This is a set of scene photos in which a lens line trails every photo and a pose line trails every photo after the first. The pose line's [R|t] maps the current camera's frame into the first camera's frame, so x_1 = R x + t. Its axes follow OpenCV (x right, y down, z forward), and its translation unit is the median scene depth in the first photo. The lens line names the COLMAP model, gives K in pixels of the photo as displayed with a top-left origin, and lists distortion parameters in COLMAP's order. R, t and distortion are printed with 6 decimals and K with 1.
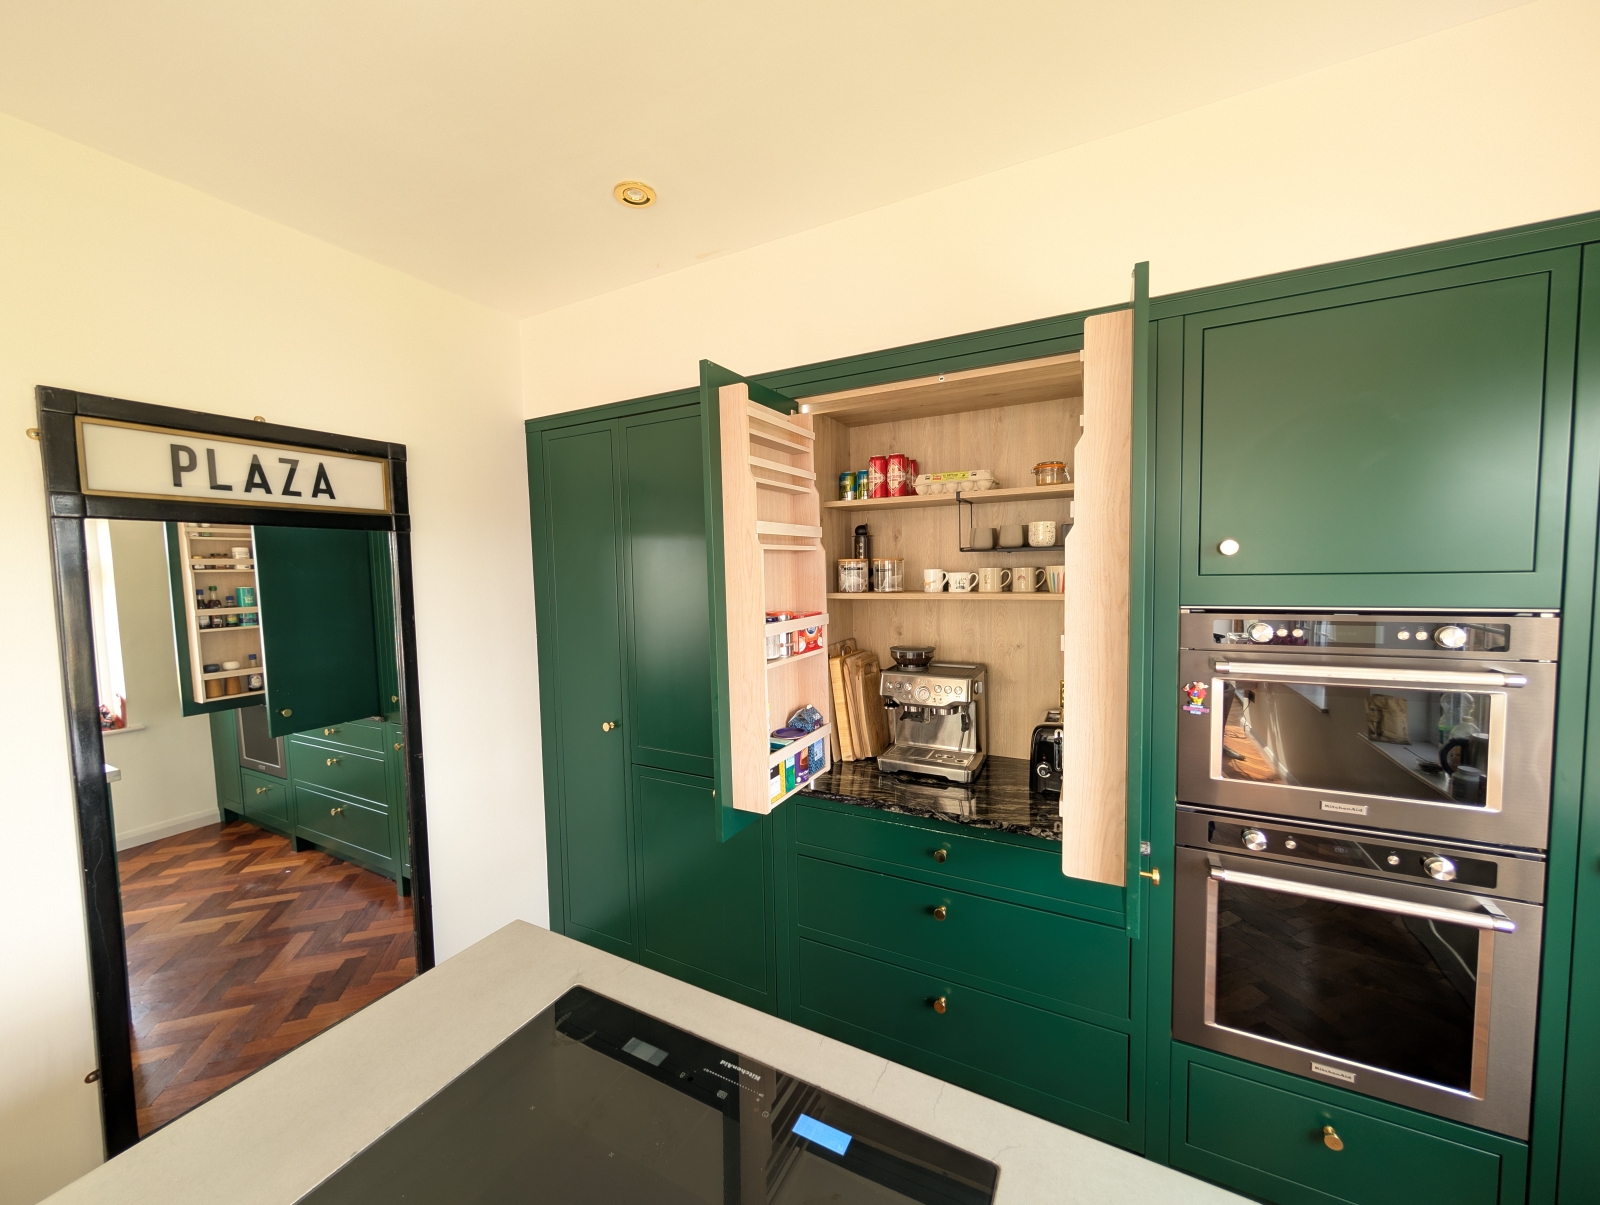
lens RADIAL K [[599.9, 0, 799.8], [0, 599.9, 605.2], [0, 0, 1]] dist [0.001026, 0.000156]
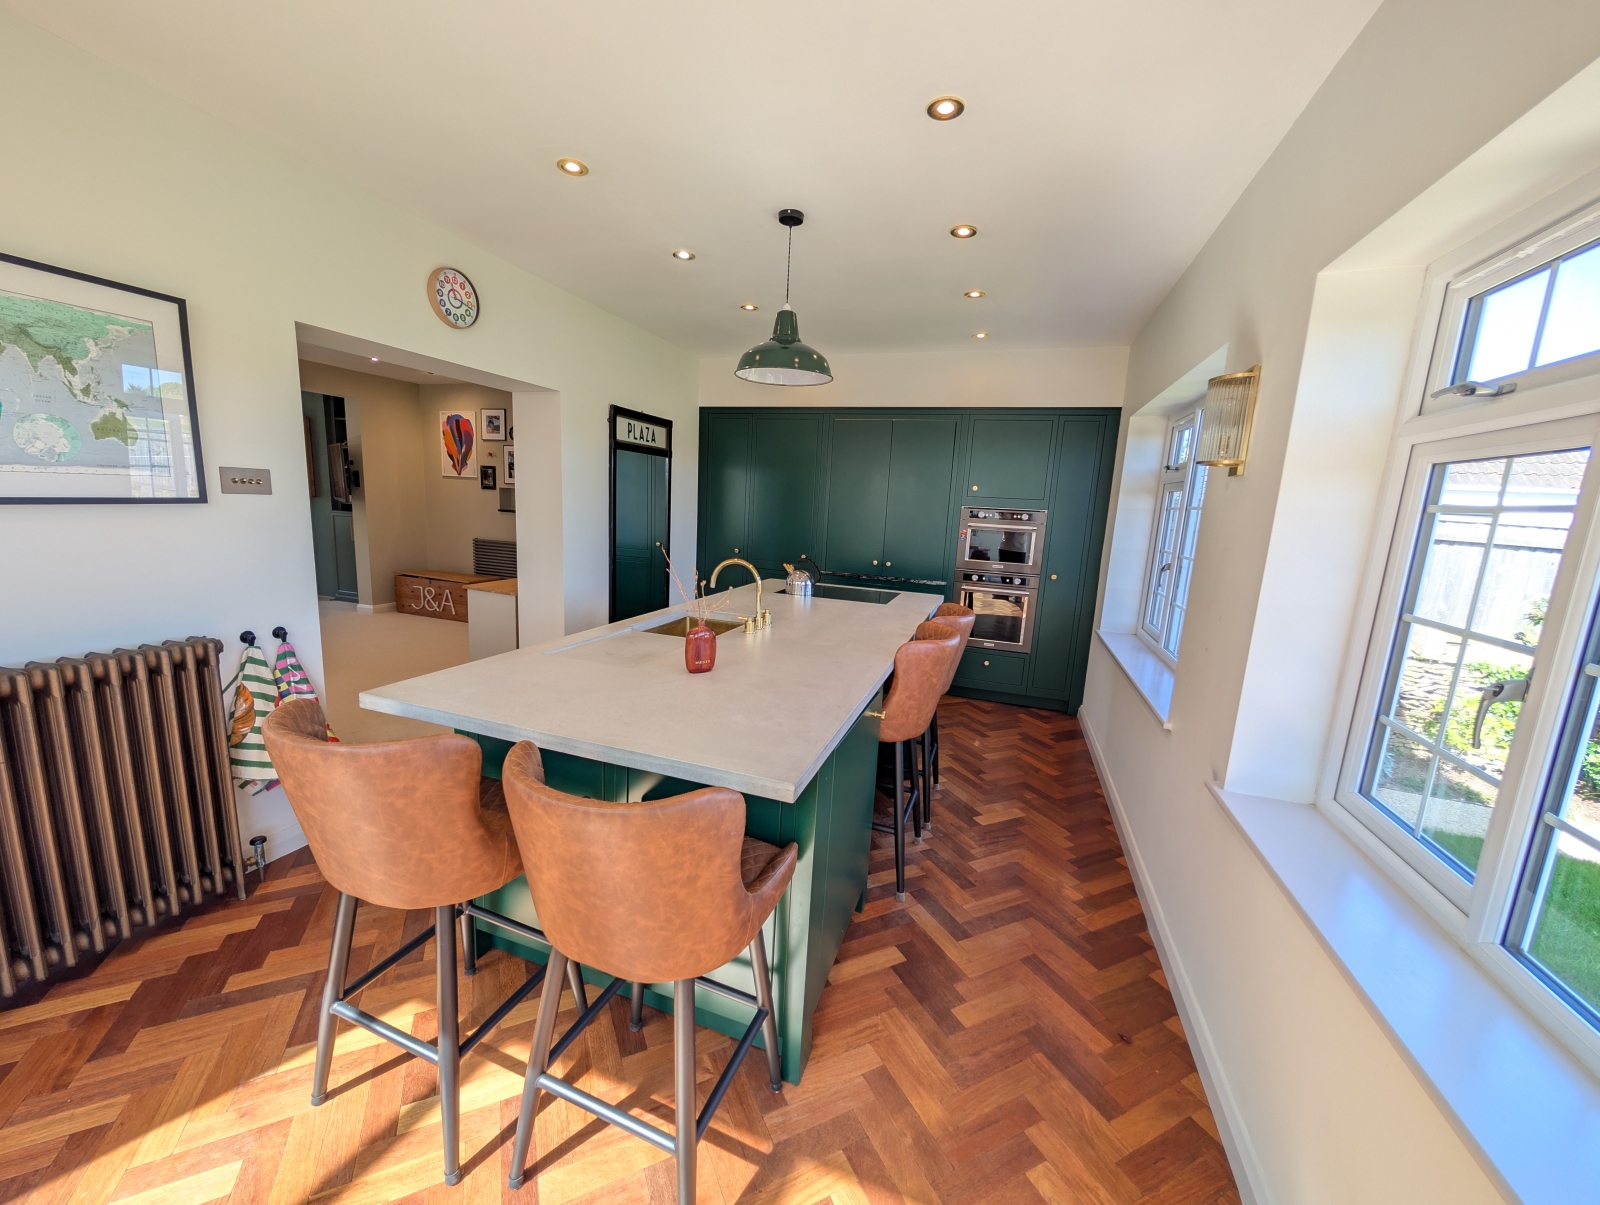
lens RADIAL K [[599.9, 0, 801.0], [0, 599.9, 601.9], [0, 0, 1]] dist [0.001026, 0.000156]
pose [[0.988456, 0.050428, 0.142872, -0.588604], [-0.064750, 0.993133, 0.097435, 0.233249], [-0.136977, -0.105561, 0.984934, -1.919376]]
